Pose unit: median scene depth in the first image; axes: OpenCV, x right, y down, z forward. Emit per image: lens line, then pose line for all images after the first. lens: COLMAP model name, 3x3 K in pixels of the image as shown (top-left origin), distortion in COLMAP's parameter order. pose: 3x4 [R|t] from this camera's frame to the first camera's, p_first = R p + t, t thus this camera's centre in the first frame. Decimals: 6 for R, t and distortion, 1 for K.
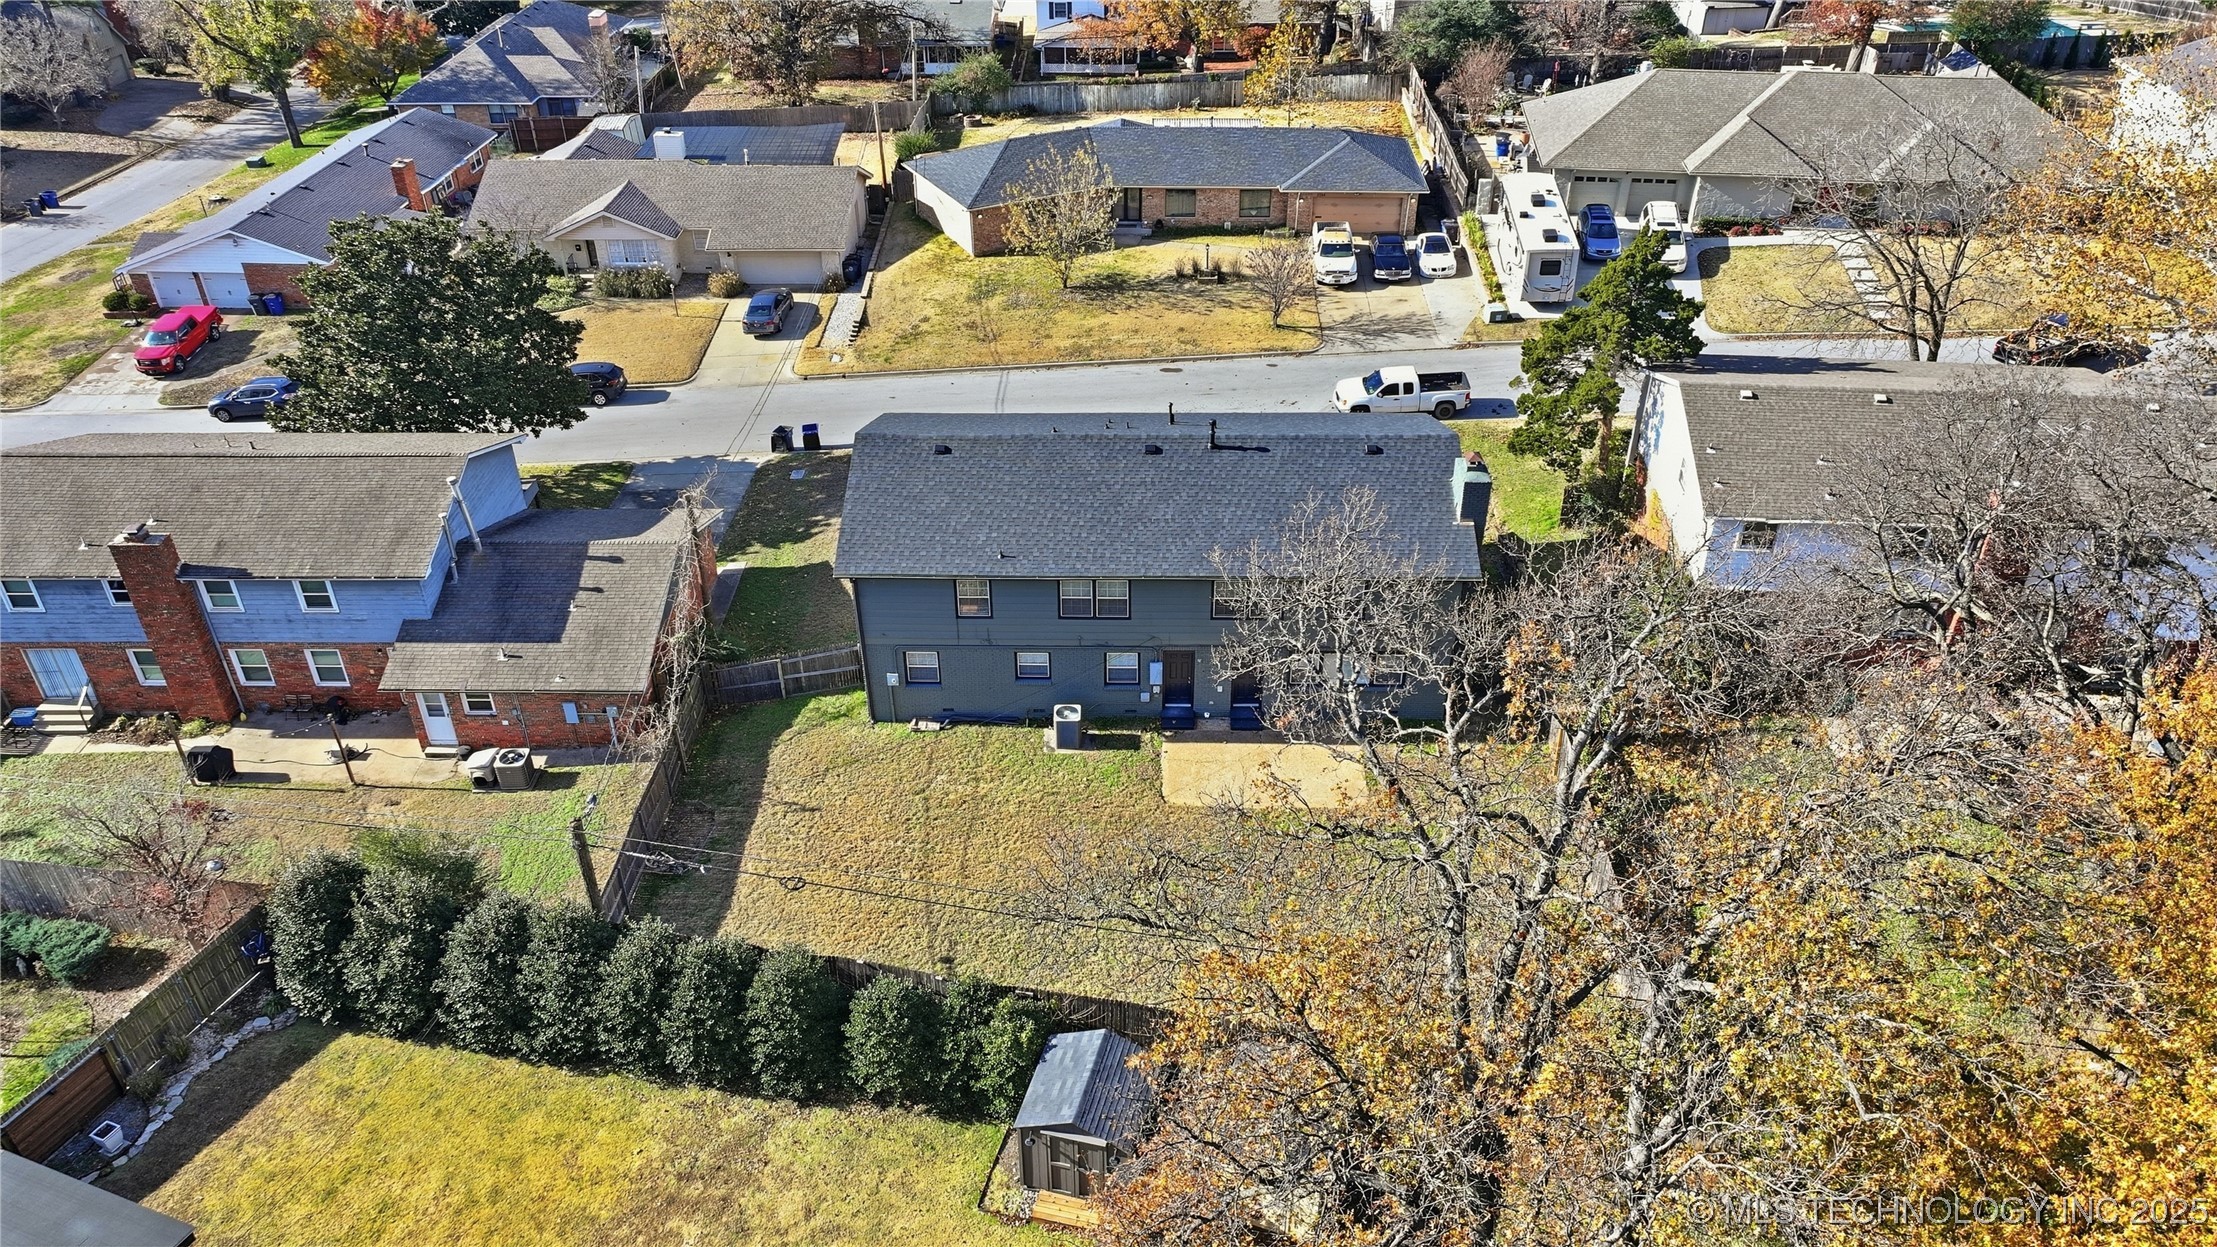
lens RADIAL K [[1556.6, 0, 1115.3], [0, 1556.6, 626.0], [0, 0, 1]] dist [0.000927, 0.005562]
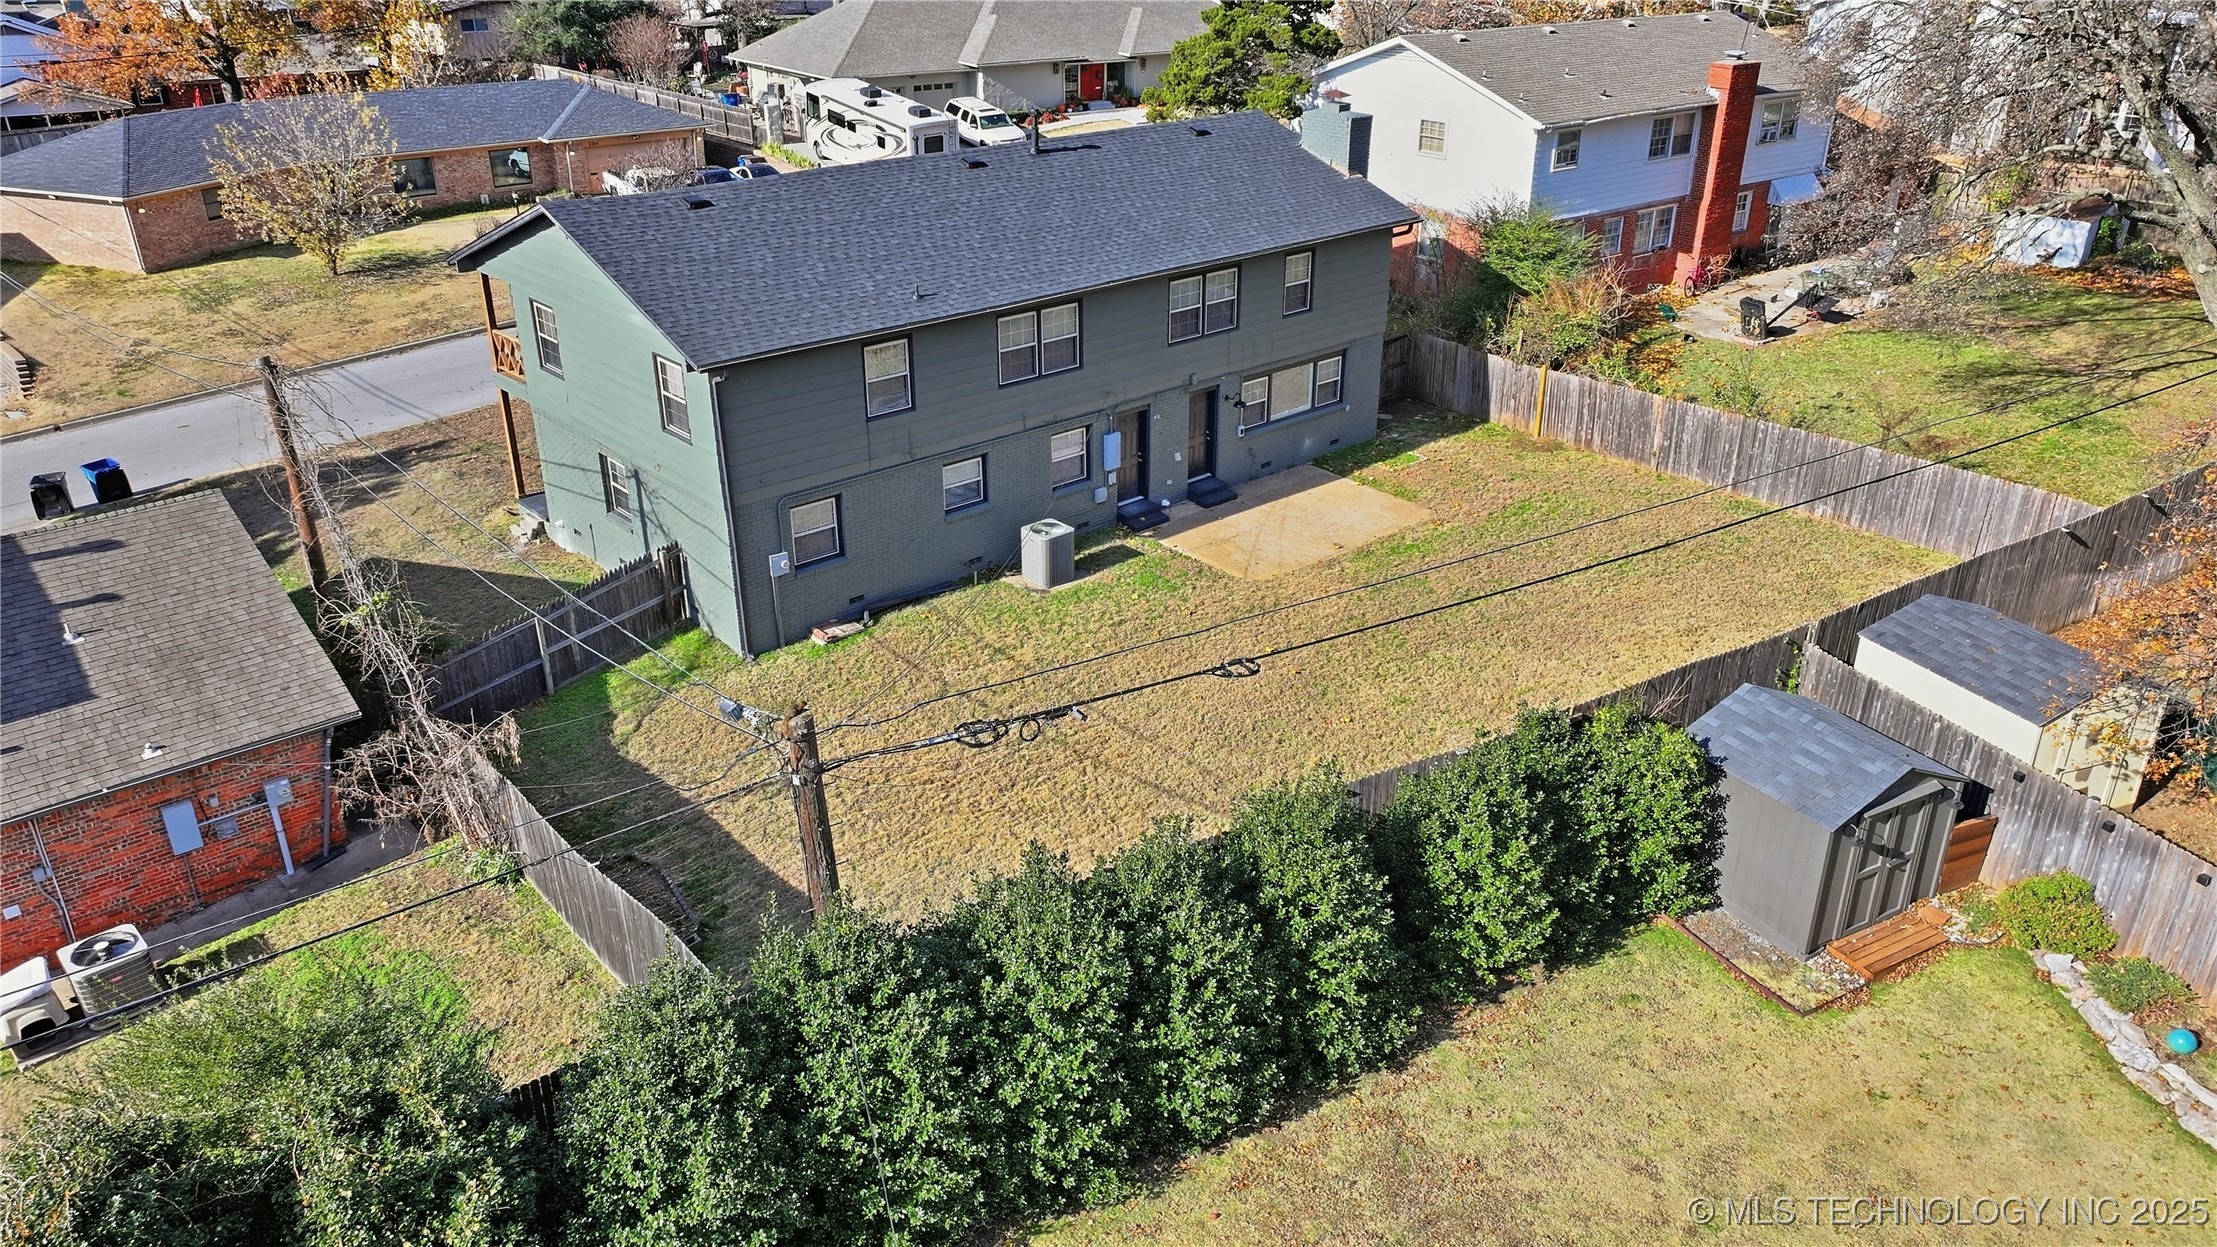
lens RADIAL K [[1556.6, 0, 1115.3], [0, 1556.6, 626.0], [0, 0, 1]] dist [0.000927, 0.005562]
pose [[0.734965, -0.288006, 0.613905, -0.418096], [0.368428, 0.929643, -0.004950, 0.105839], [-0.569286, 0.229818, 0.789365, 0.465027]]
